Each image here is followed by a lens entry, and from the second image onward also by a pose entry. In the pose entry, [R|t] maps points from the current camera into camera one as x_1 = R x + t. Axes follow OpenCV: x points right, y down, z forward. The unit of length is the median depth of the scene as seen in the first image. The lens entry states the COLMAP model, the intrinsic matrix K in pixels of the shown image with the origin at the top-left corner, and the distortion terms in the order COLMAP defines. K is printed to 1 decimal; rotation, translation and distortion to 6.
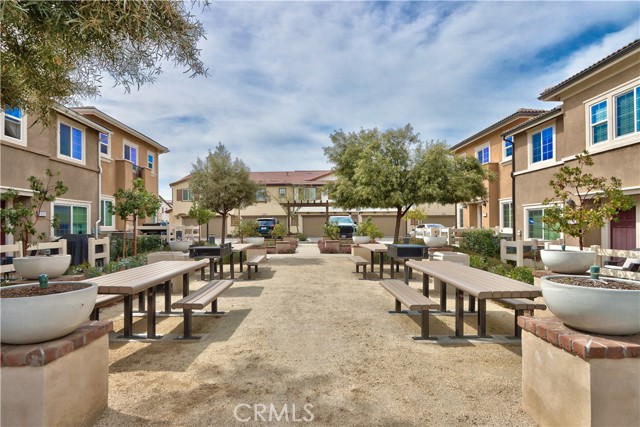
lens RADIAL K [[357.4, 0, 319.0], [0, 357.4, 225.2], [0, 0, 1]] dist [-0.000310, -0.000034]
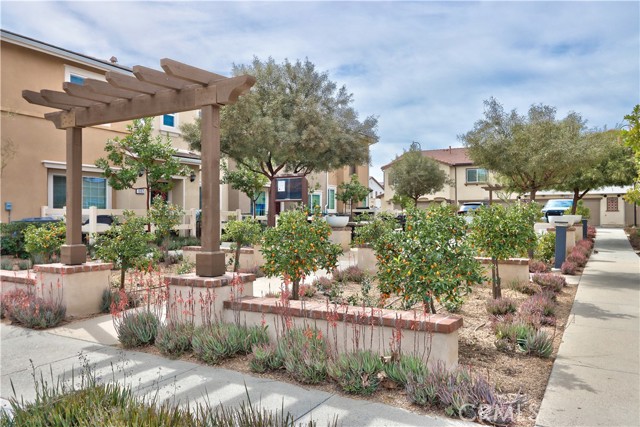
lens RADIAL K [[501.9, 0, 320.0], [0, 501.9, 213.5], [0, 0, 1]] dist [-0.000299, -0.000349]
pose [[0.864713, 0.005422, -0.502236, 0.308244], [-0.006005, 0.999982, 0.000458, 0.019995], [0.502230, 0.002620, 0.864730, -0.644706]]
